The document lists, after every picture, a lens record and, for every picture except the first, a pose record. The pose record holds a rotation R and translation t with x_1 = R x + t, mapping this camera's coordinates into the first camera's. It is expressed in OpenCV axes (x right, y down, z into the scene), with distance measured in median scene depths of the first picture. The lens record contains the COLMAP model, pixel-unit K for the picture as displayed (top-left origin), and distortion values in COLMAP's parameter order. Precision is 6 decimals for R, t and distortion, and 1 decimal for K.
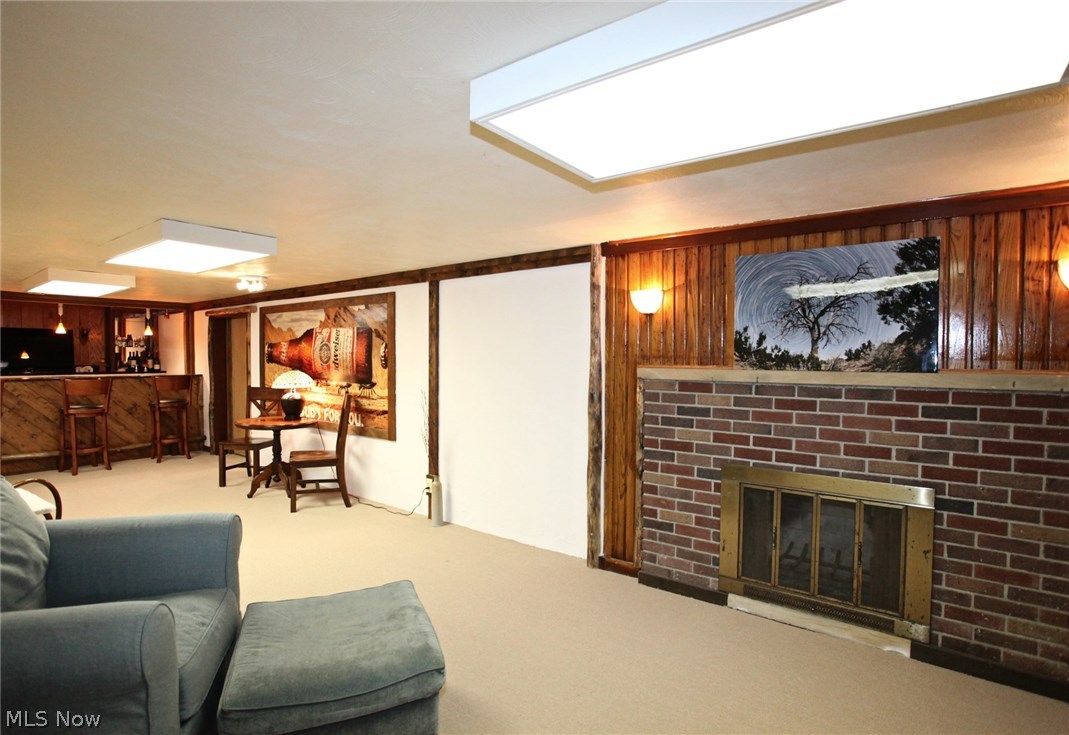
lens RADIAL K [[530.4, 0, 522.5], [0, 530.4, 363.7], [0, 0, 1]] dist [-0.073806, 0.035733]
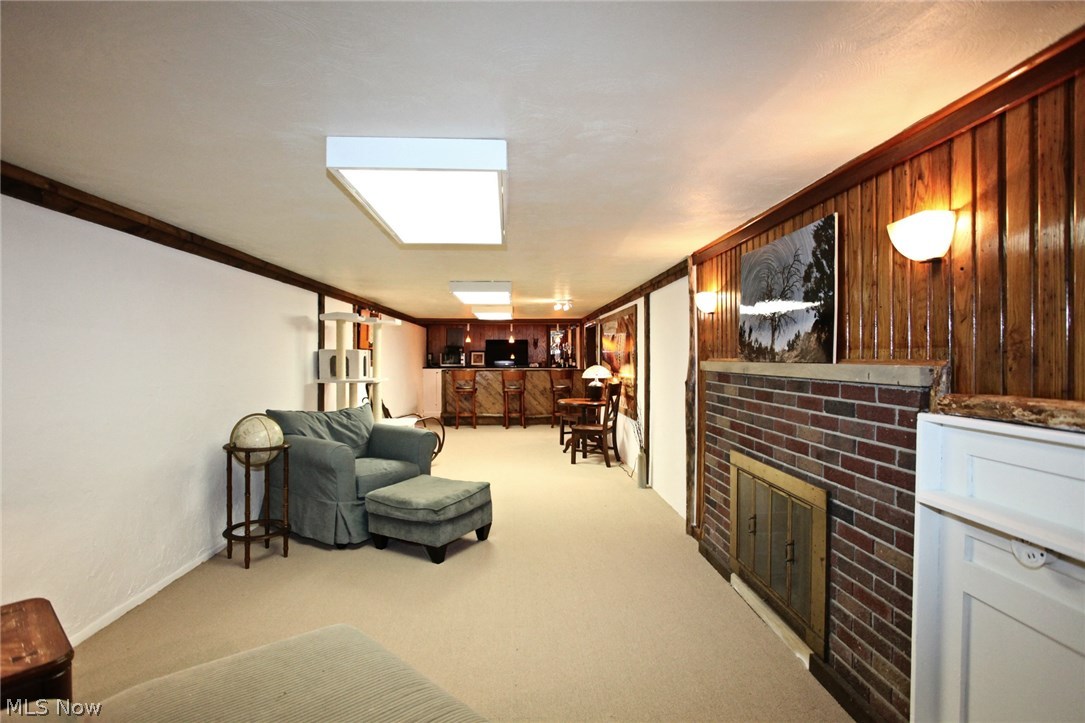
lens RADIAL K [[519.7, 0, 547.0], [0, 519.7, 361.7], [0, 0, 1]] dist [-0.003541, 0.000288]
pose [[0.655705, 0.002224, -0.755014, 0.792020], [-0.008407, 0.999955, -0.004357, 0.015543], [0.754970, 0.009204, 0.655695, 0.009908]]
